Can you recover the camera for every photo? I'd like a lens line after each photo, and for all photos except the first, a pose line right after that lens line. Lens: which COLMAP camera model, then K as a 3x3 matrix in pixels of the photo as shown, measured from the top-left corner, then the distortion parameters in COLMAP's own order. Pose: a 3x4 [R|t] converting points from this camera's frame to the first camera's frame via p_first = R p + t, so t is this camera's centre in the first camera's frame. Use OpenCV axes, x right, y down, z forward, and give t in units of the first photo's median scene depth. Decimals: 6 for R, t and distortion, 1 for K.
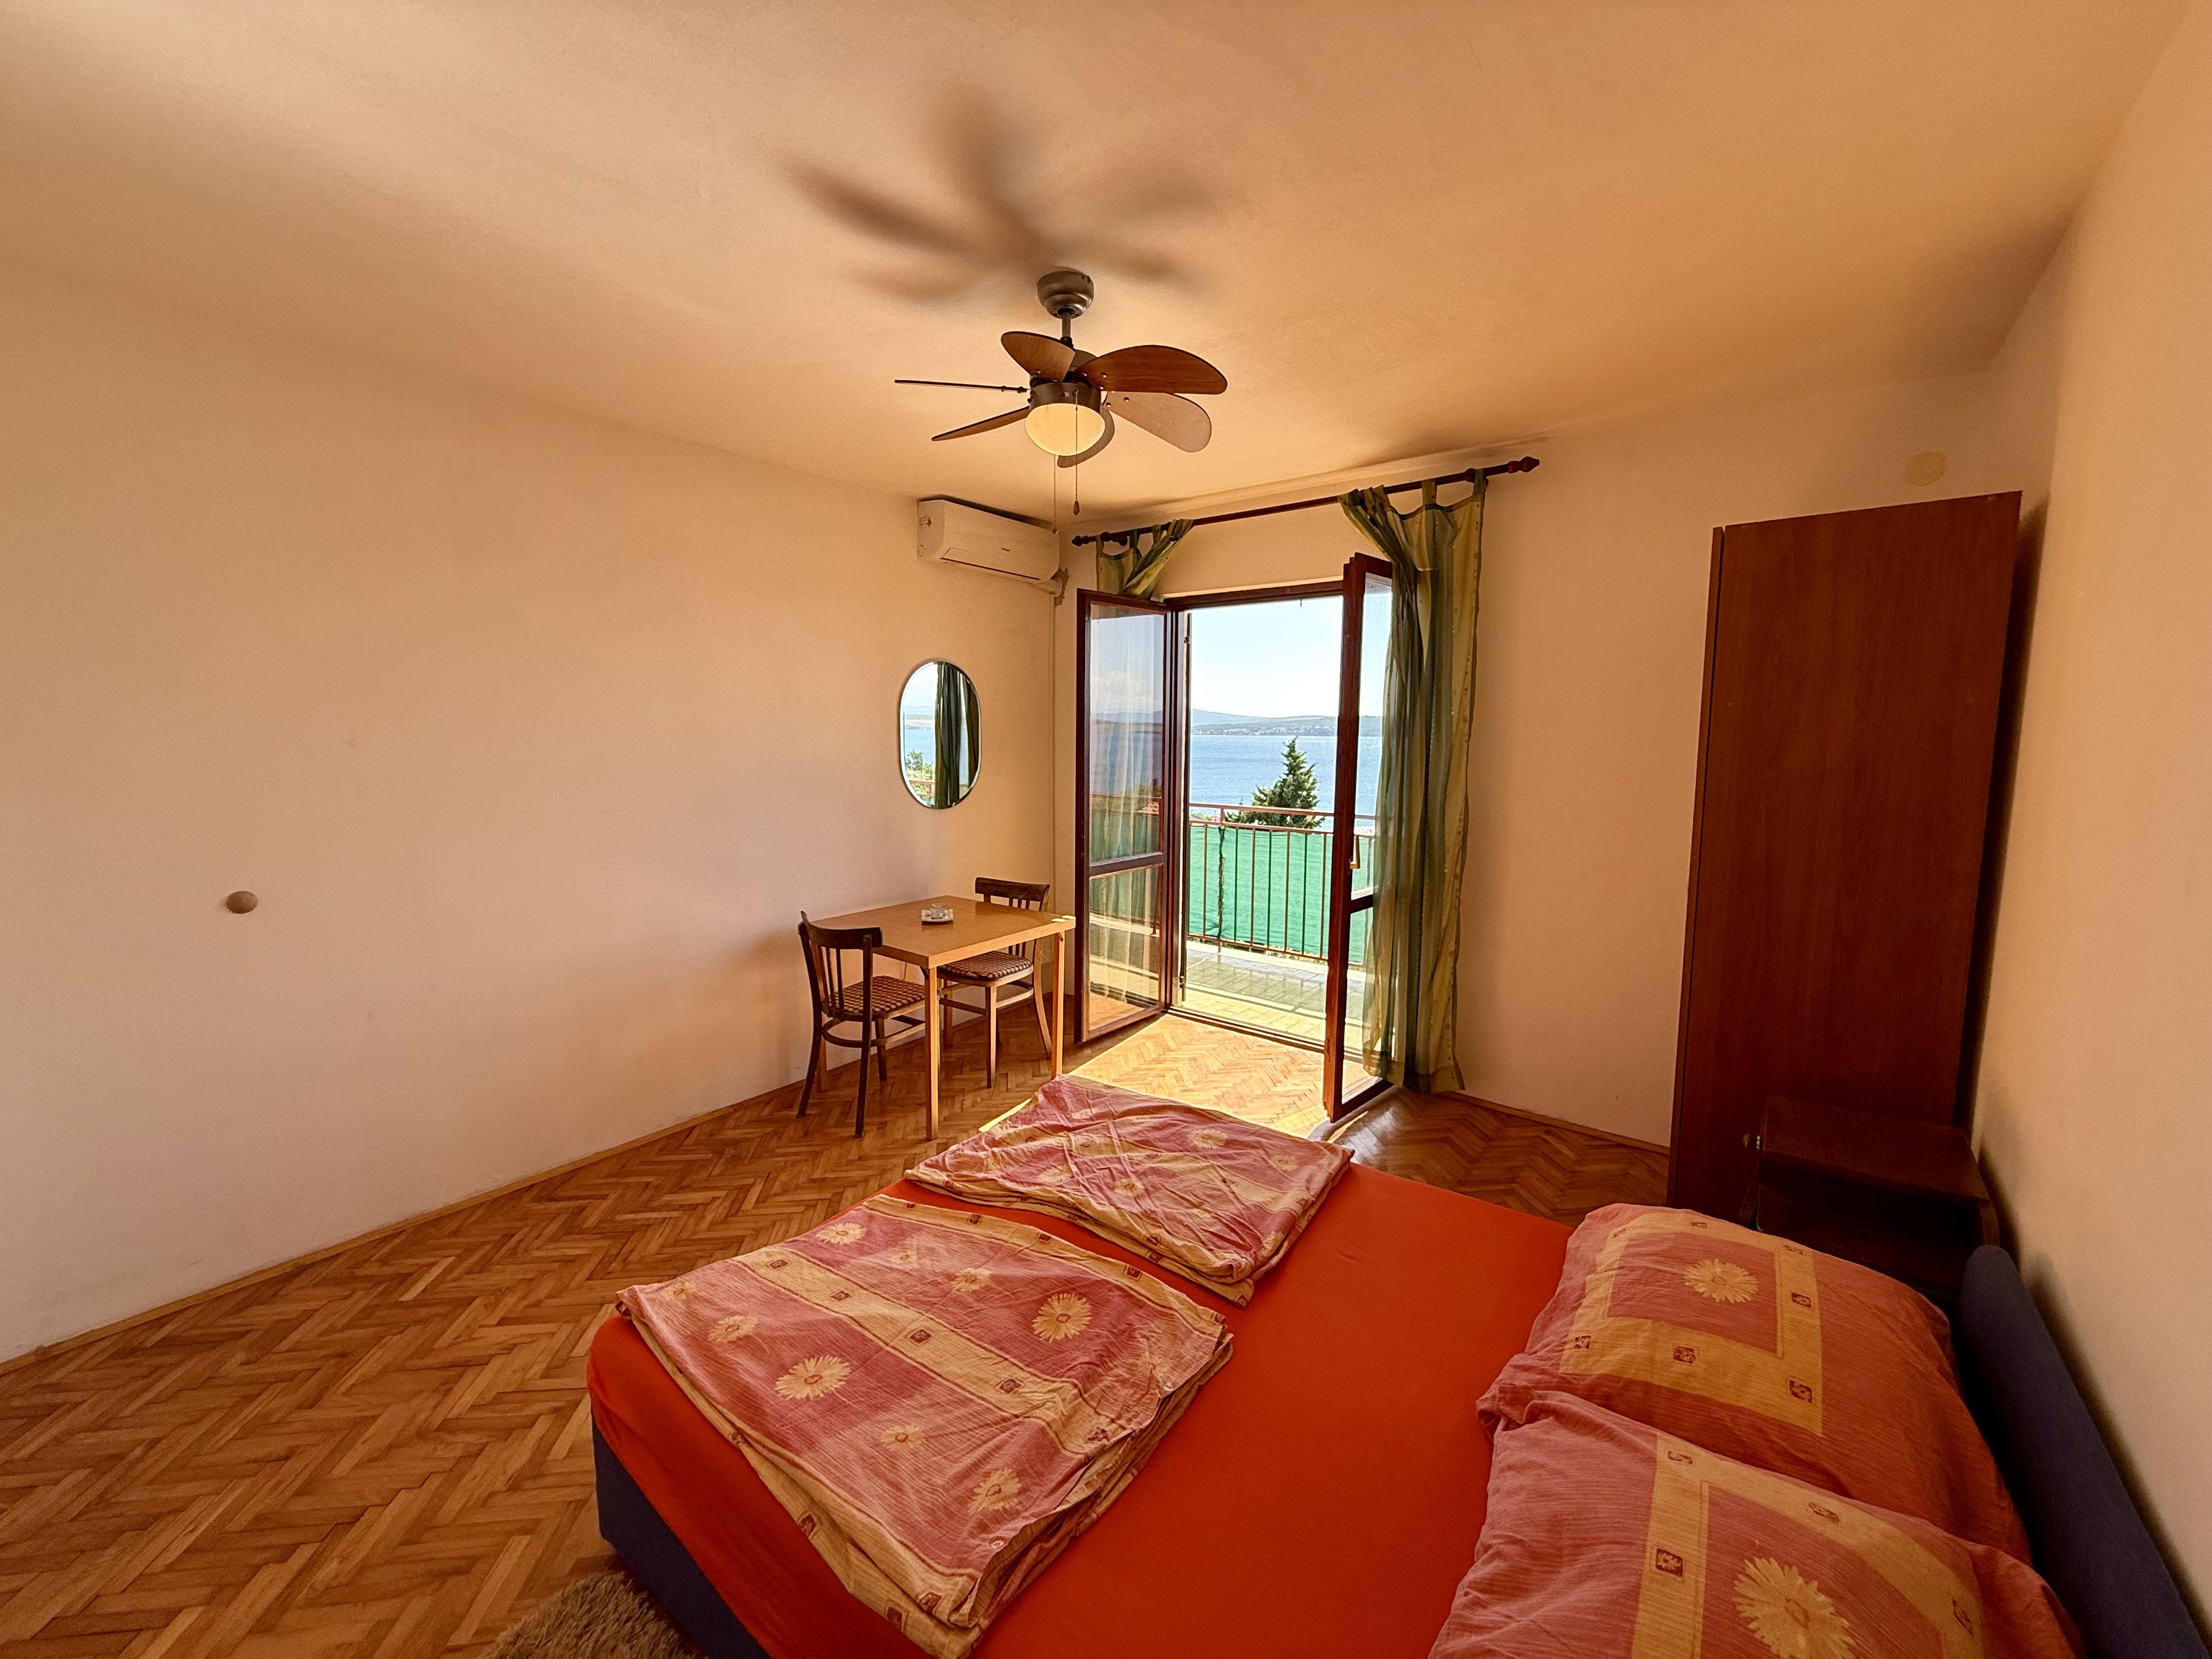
lens RADIAL K [[893.2, 0, 1093.7], [0, 893.2, 827.1], [0, 0, 1]] dist [0.001559, 0.000130]
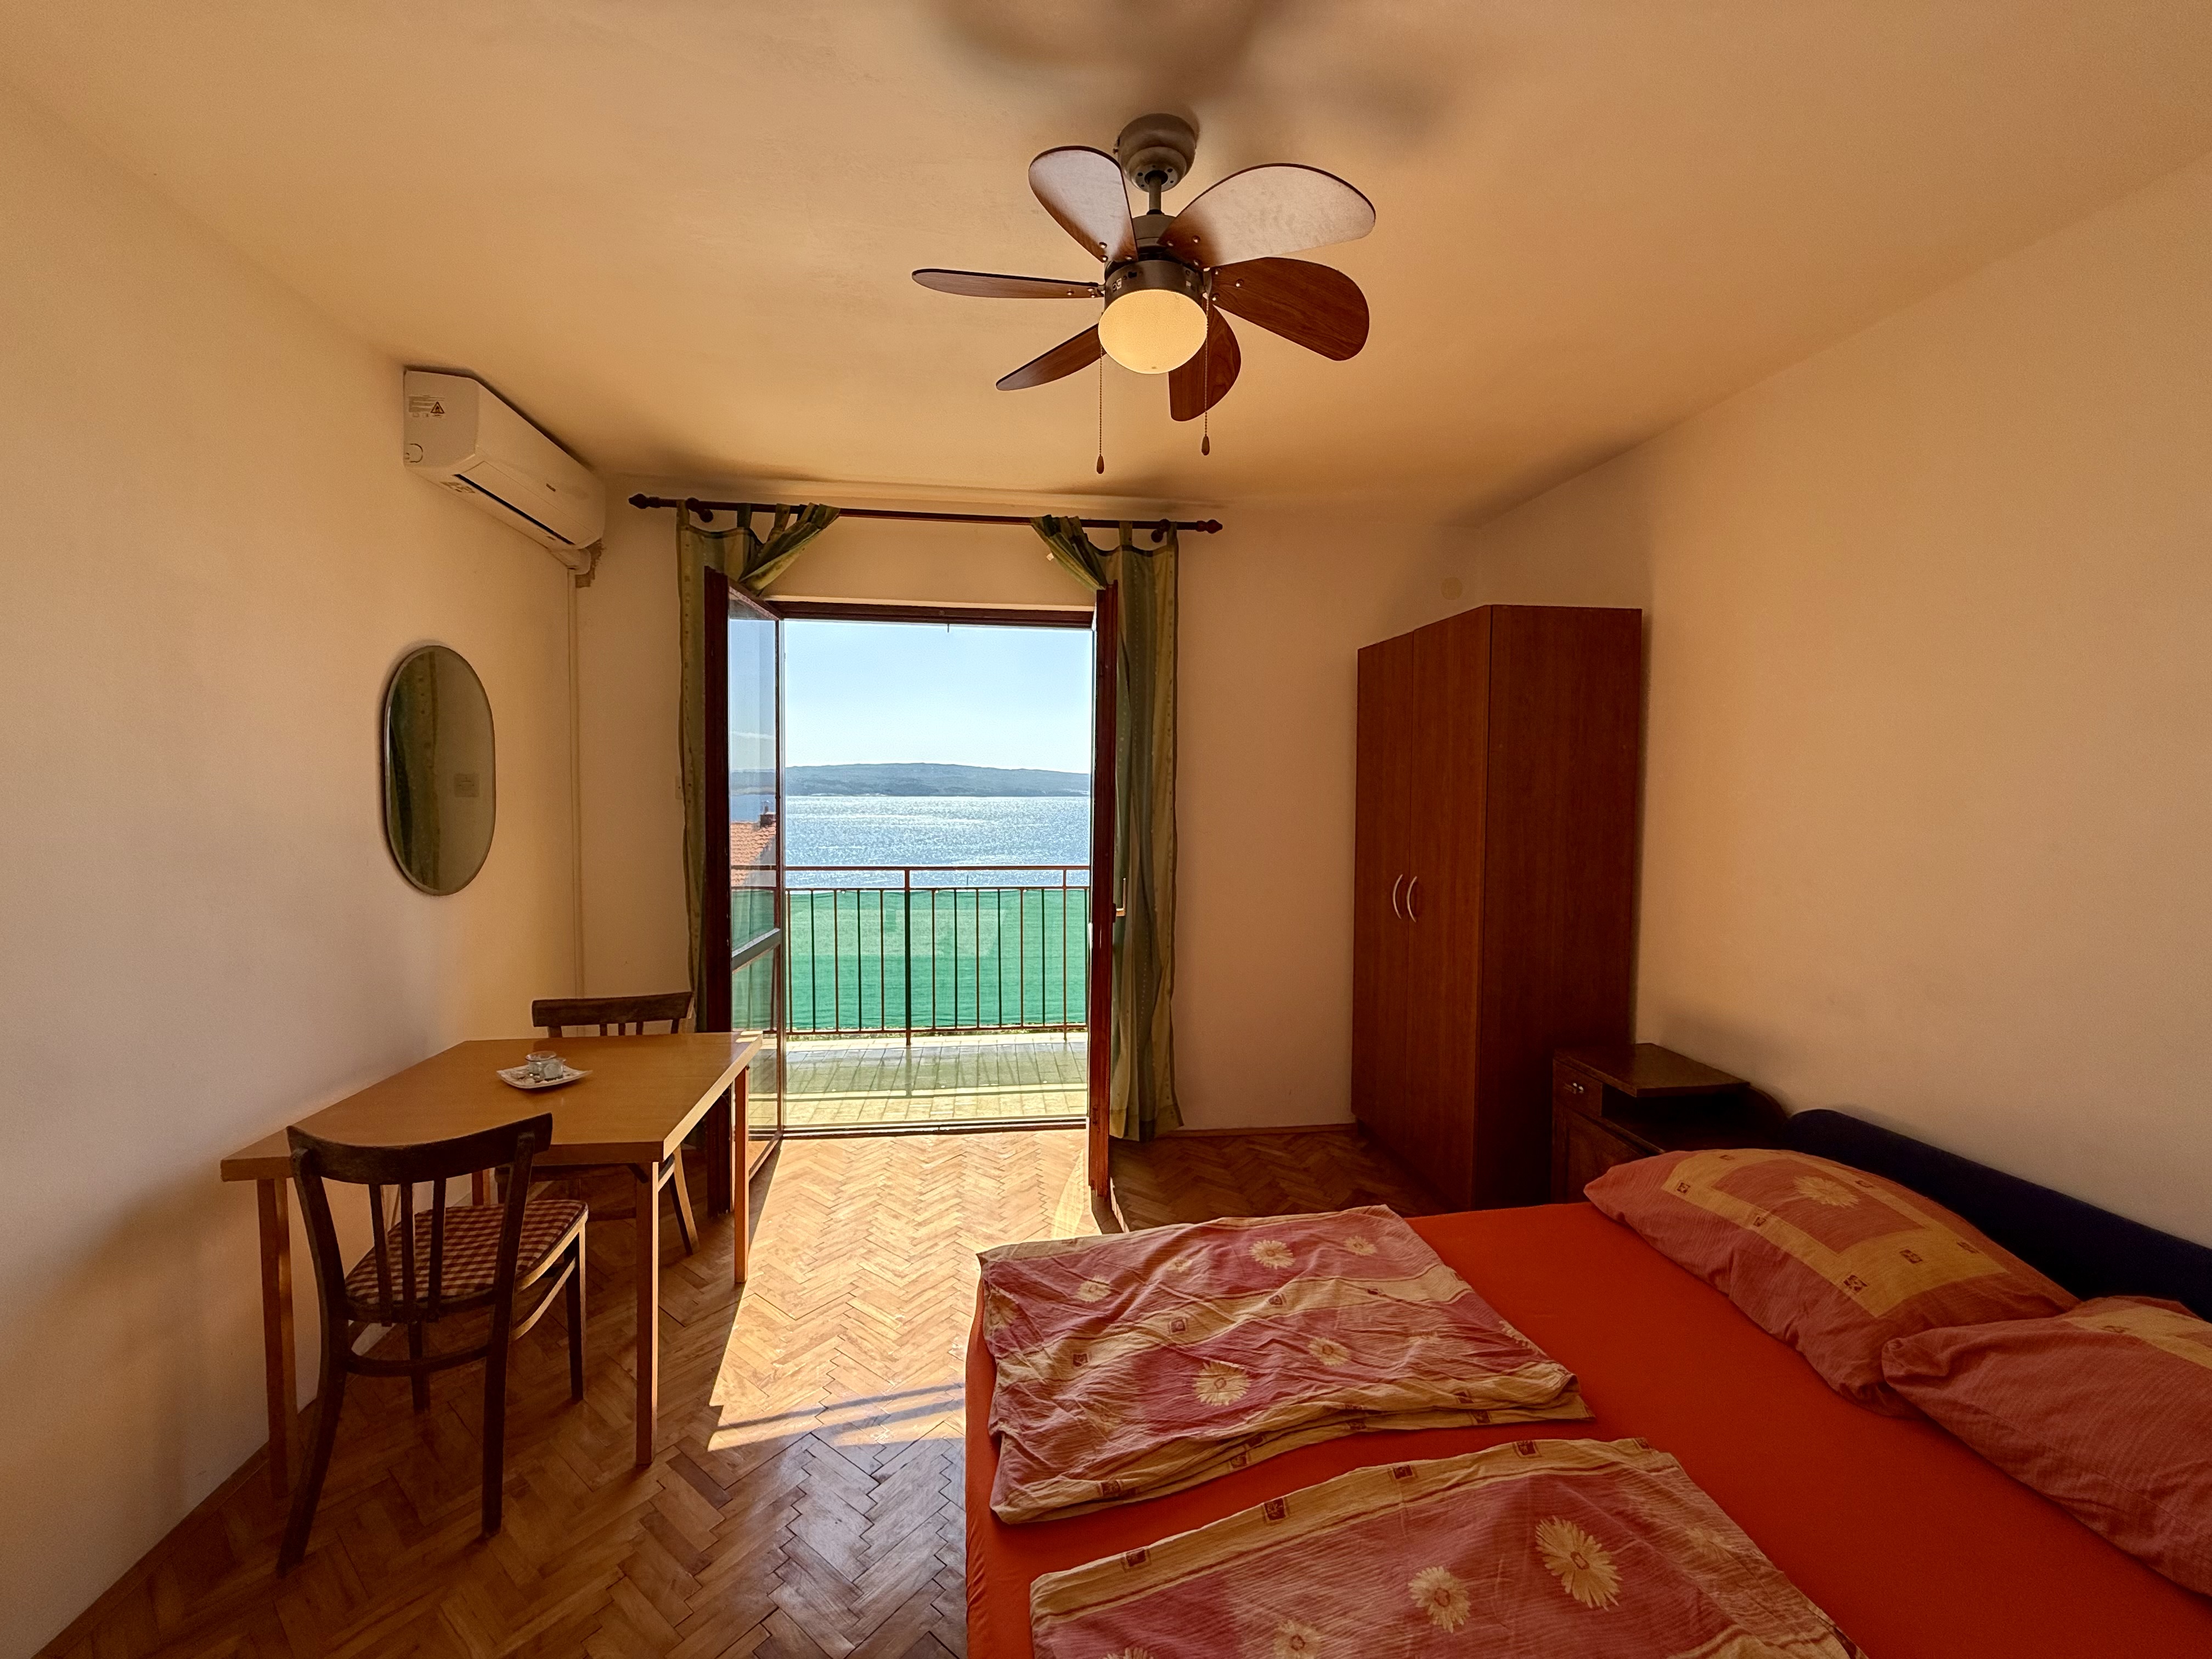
lens RADIAL K [[890.9, 0, 1102.6], [0, 890.9, 827.4], [0, 0, 1]] dist [-0.000187, 0.000329]
pose [[0.687517, -0.030044, 0.725546, -0.402487], [0.076829, 0.996545, -0.031535, -0.017729], [-0.722092, 0.077424, 0.687450, 0.380427]]
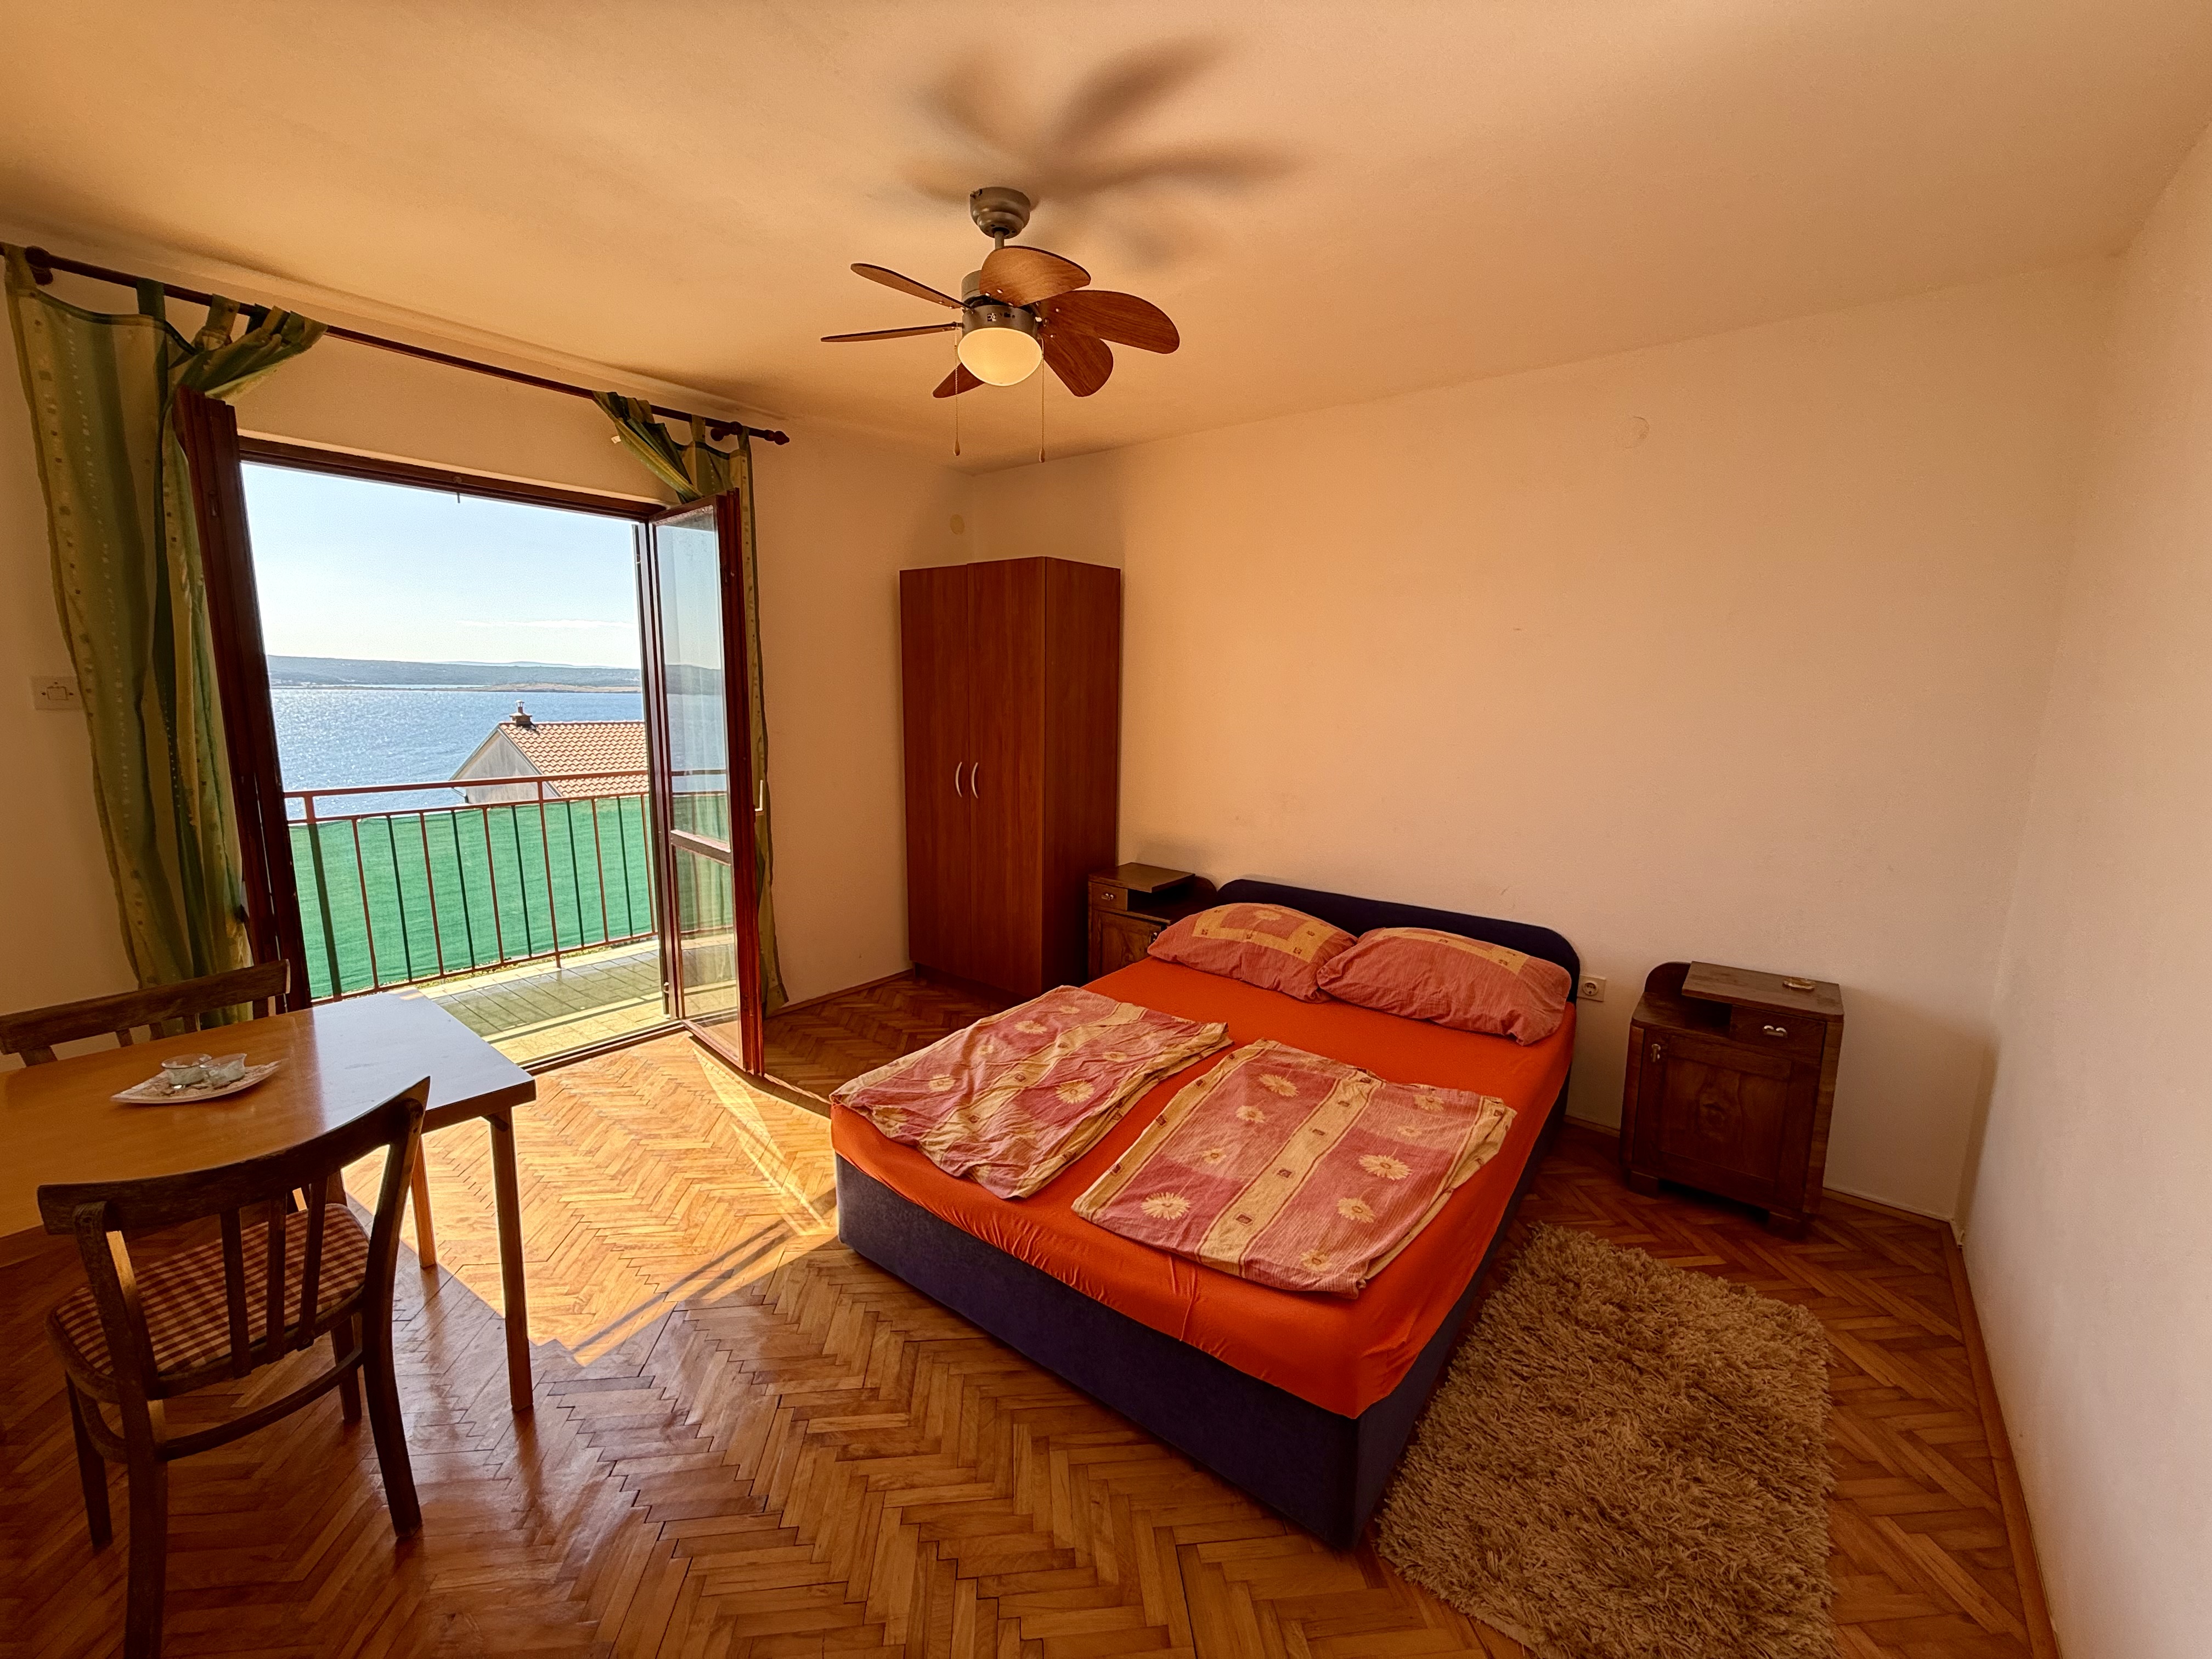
lens RADIAL K [[890.0, 0, 1119.7], [0, 890.0, 828.5], [0, 0, 1]] dist [0.001351, 0.000463]
pose [[-0.017584, -0.162758, 0.986509, -0.712905], [0.098923, 0.981538, 0.163701, -0.063038], [-0.994940, 0.100467, -0.001158, 0.623414]]
